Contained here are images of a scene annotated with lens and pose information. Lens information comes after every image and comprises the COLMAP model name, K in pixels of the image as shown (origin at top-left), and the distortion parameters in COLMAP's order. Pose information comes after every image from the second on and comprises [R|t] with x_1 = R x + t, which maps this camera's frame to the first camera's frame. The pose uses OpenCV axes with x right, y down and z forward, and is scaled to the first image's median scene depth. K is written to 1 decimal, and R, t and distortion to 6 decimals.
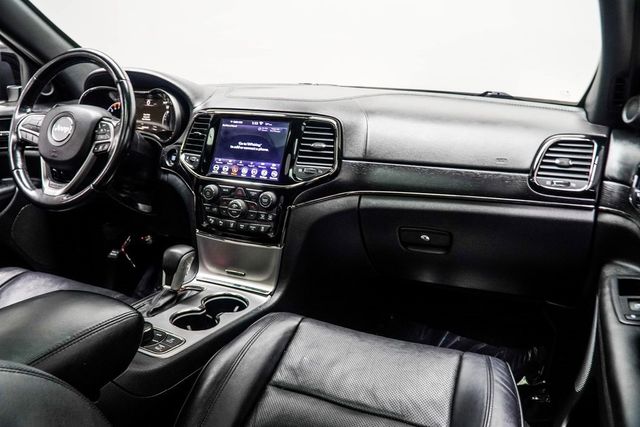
lens RADIAL K [[506.9, 0, 318.2], [0, 506.9, 214.6], [0, 0, 1]] dist [0.017043, 0.001103]
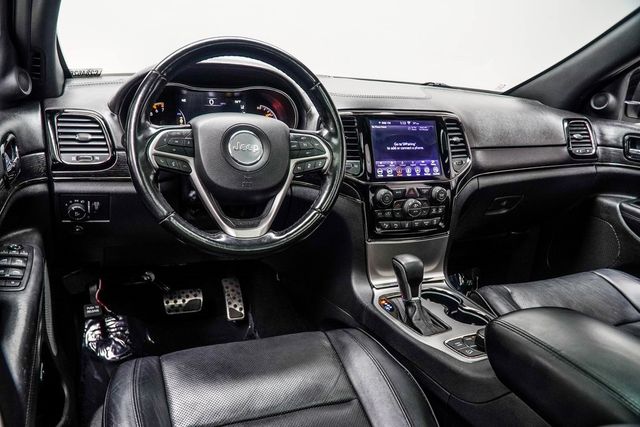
lens RADIAL K [[506.9, 0, 321.5], [0, 506.9, 214.0], [0, 0, 1]] dist [0.017043, 0.001103]
pose [[0.693952, -0.192104, 0.693921, -0.987126], [0.145240, 0.981288, 0.126413, -0.154089], [-0.705220, 0.013060, 0.708868, 0.397055]]
